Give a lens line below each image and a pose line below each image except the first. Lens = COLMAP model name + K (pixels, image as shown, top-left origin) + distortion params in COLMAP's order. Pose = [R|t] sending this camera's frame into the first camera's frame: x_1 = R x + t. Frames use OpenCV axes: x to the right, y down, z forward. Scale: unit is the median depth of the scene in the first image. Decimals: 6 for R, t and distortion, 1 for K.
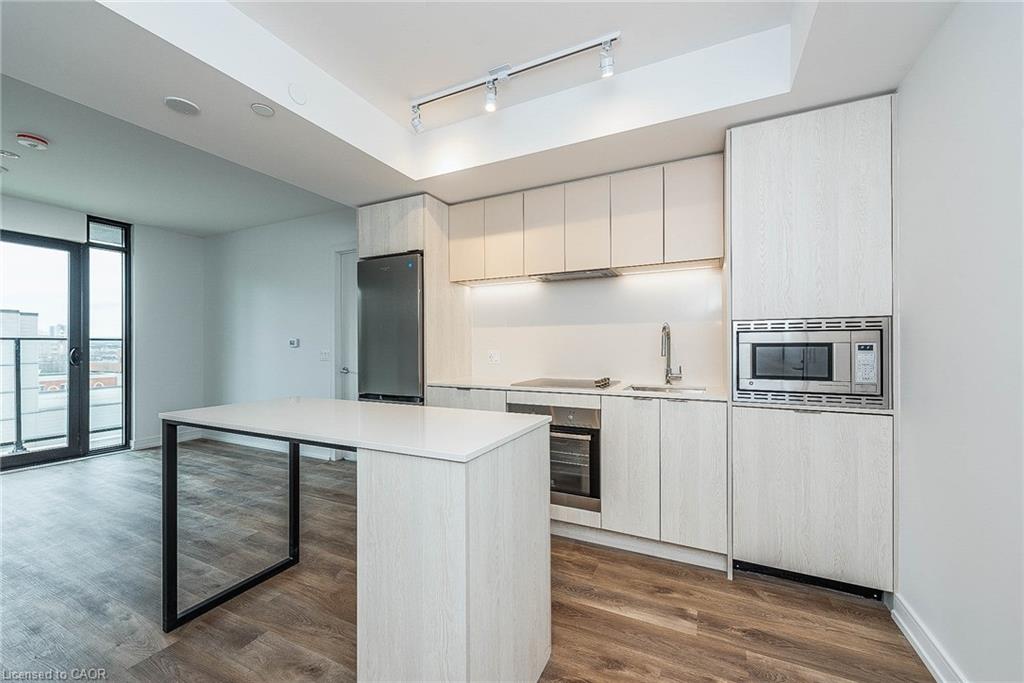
lens RADIAL K [[401.8, 0, 514.8], [0, 401.8, 343.2], [0, 0, 1]] dist [0.014875, -0.004104]
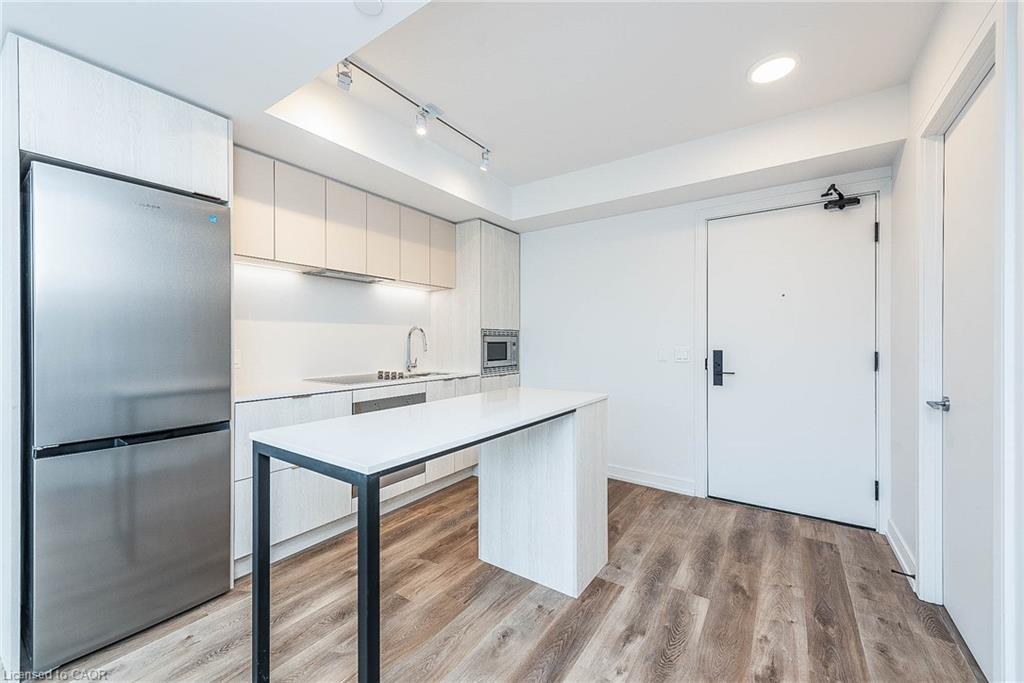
lens RADIAL K [[401.8, 0, 513.4], [0, 401.8, 341.8], [0, 0, 1]] dist [0.014875, -0.004104]
pose [[0.144223, 0.000893, 0.989545, -1.015886], [-0.004716, 0.999989, -0.000215, -0.000413], [-0.989534, -0.004636, 0.144226, 0.523351]]
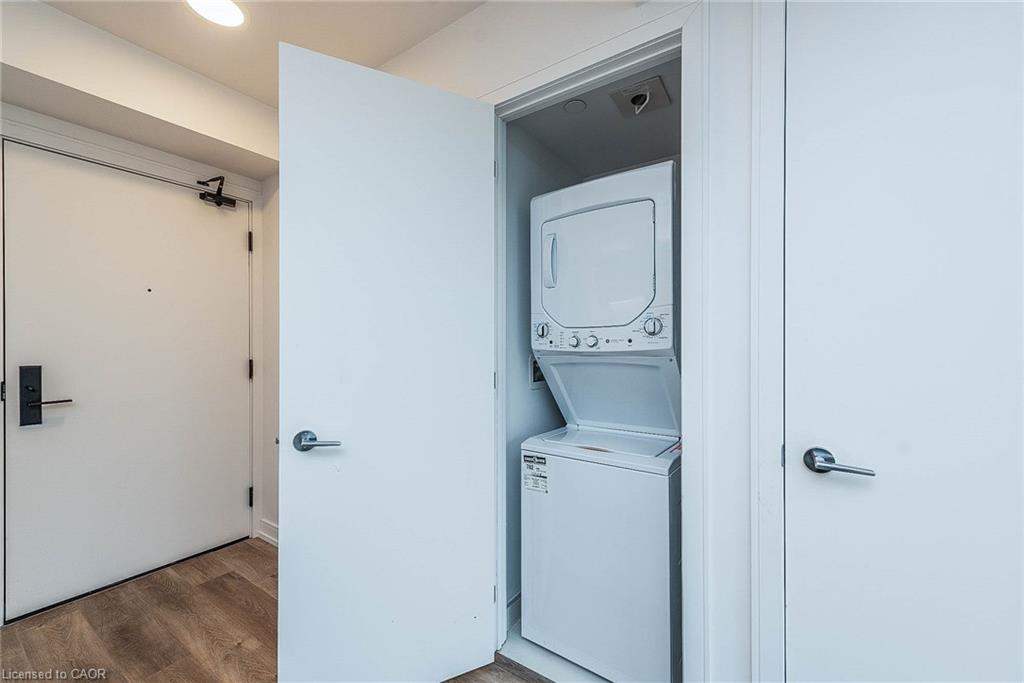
lens RADIAL K [[401.8, 0, 524.4], [0, 401.8, 349.9], [0, 0, 1]] dist [0.014875, -0.004104]
pose [[-0.990905, 0.003115, 0.134524, -0.681233], [0.003532, 0.999990, 0.002858, -0.007012], [-0.134514, 0.003307, -0.990906, 0.705179]]
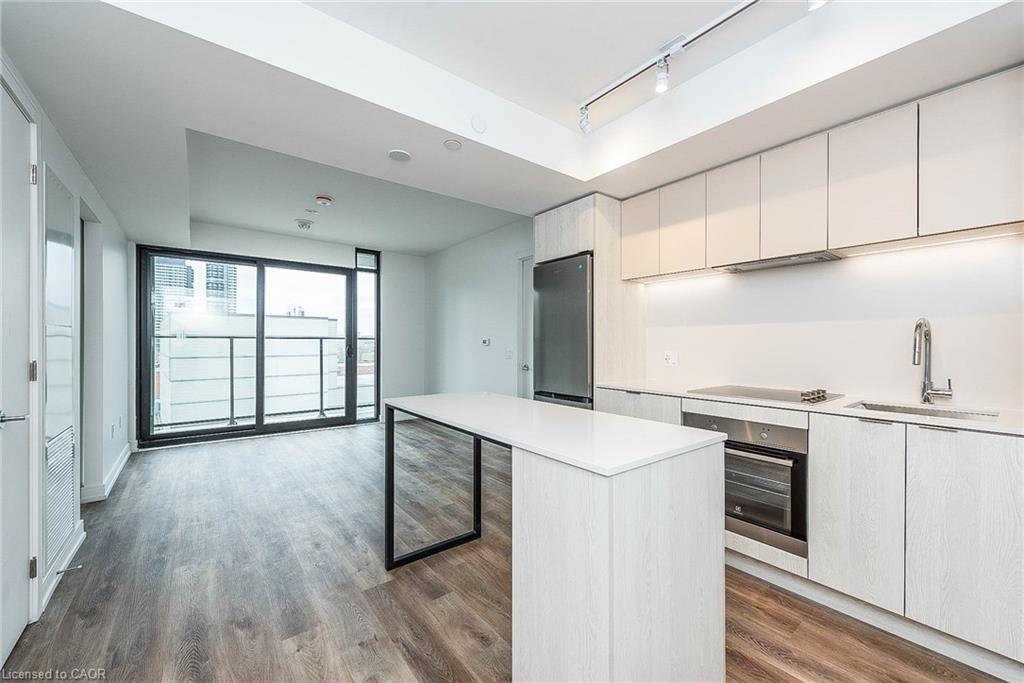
lens RADIAL K [[401.8, 0, 513.8], [0, 401.8, 342.9], [0, 0, 1]] dist [0.014875, -0.004104]
pose [[0.899090, 0.005536, -0.437728, 0.039433], [-0.003324, 0.999978, 0.005820, -0.009597], [0.437750, -0.003778, 0.899089, 0.024628]]
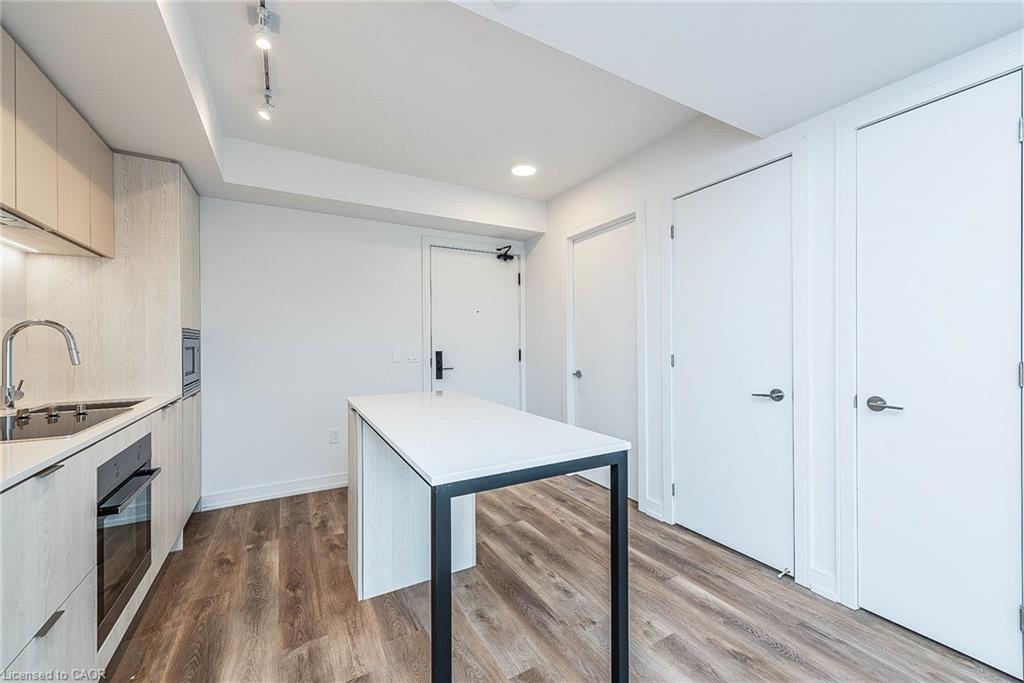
lens RADIAL K [[401.8, 0, 515.6], [0, 401.8, 341.6], [0, 0, 1]] dist [0.014875, -0.004104]
pose [[-0.828346, 0.010957, 0.560110, -0.804870], [0.007360, 0.999935, -0.008677, 0.000891], [-0.560169, -0.003065, -0.828373, 1.237601]]
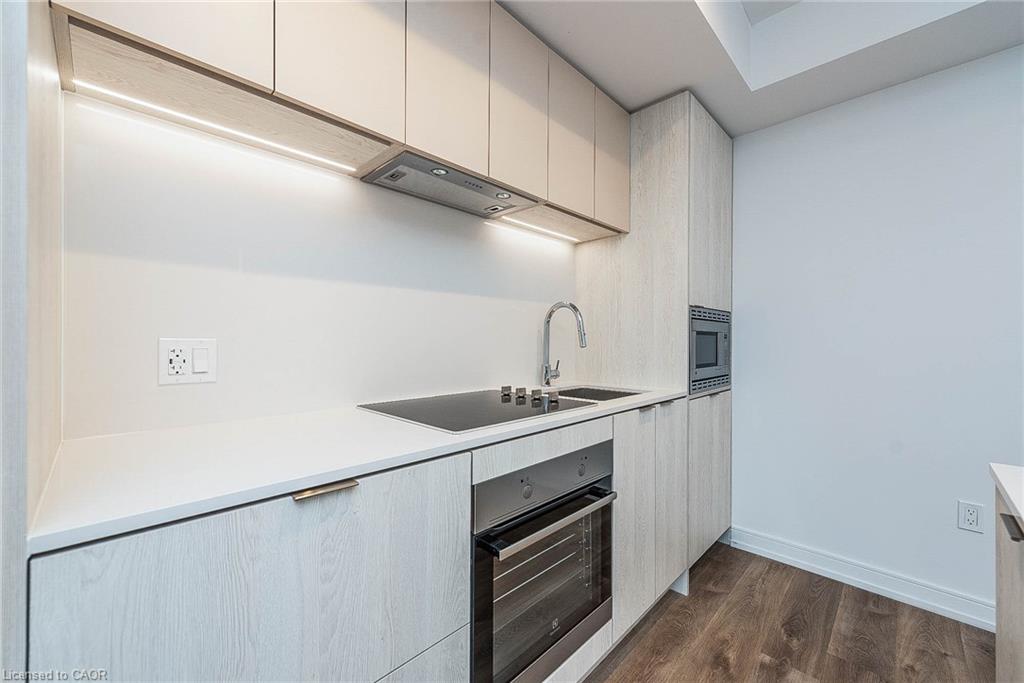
lens RADIAL K [[401.8, 0, 514.8], [0, 401.8, 341.4], [0, 0, 1]] dist [0.014875, -0.004104]
pose [[0.309793, 0.004397, 0.950794, -0.377426], [-0.009820, 0.999951, -0.001425, 0.025562], [-0.950753, -0.008895, 0.309821, 0.940484]]
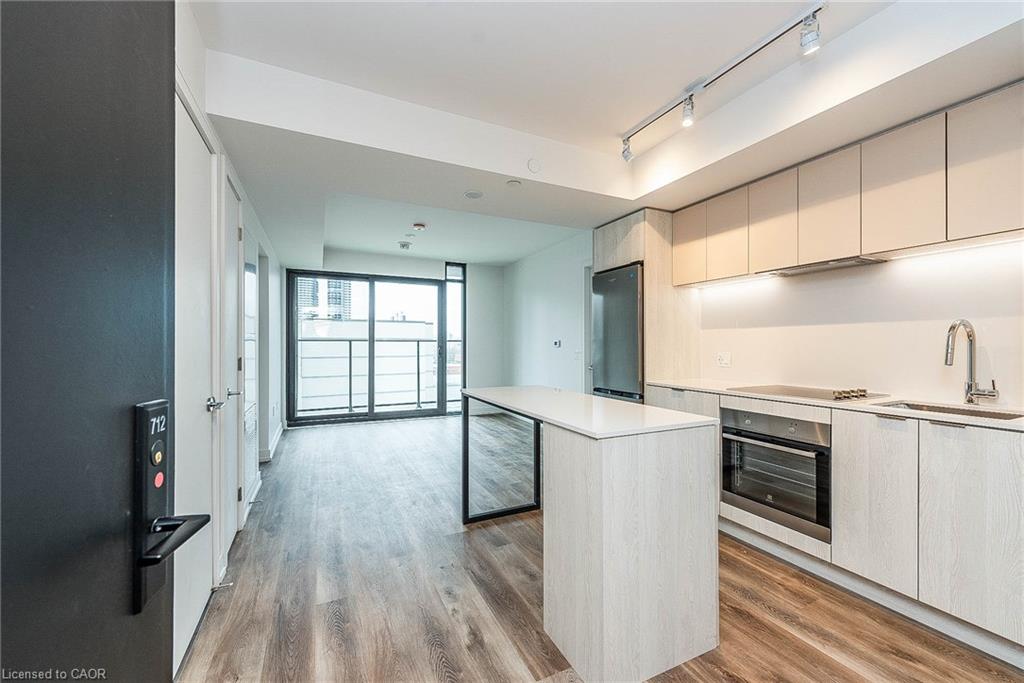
lens RADIAL K [[401.8, 0, 513.0], [0, 401.8, 342.3], [0, 0, 1]] dist [0.014875, -0.004104]
pose [[0.782865, 0.000094, -0.622191, 0.217324], [0.001195, 0.999998, 0.001654, -0.013382], [0.622190, -0.002038, 0.782863, -0.099662]]
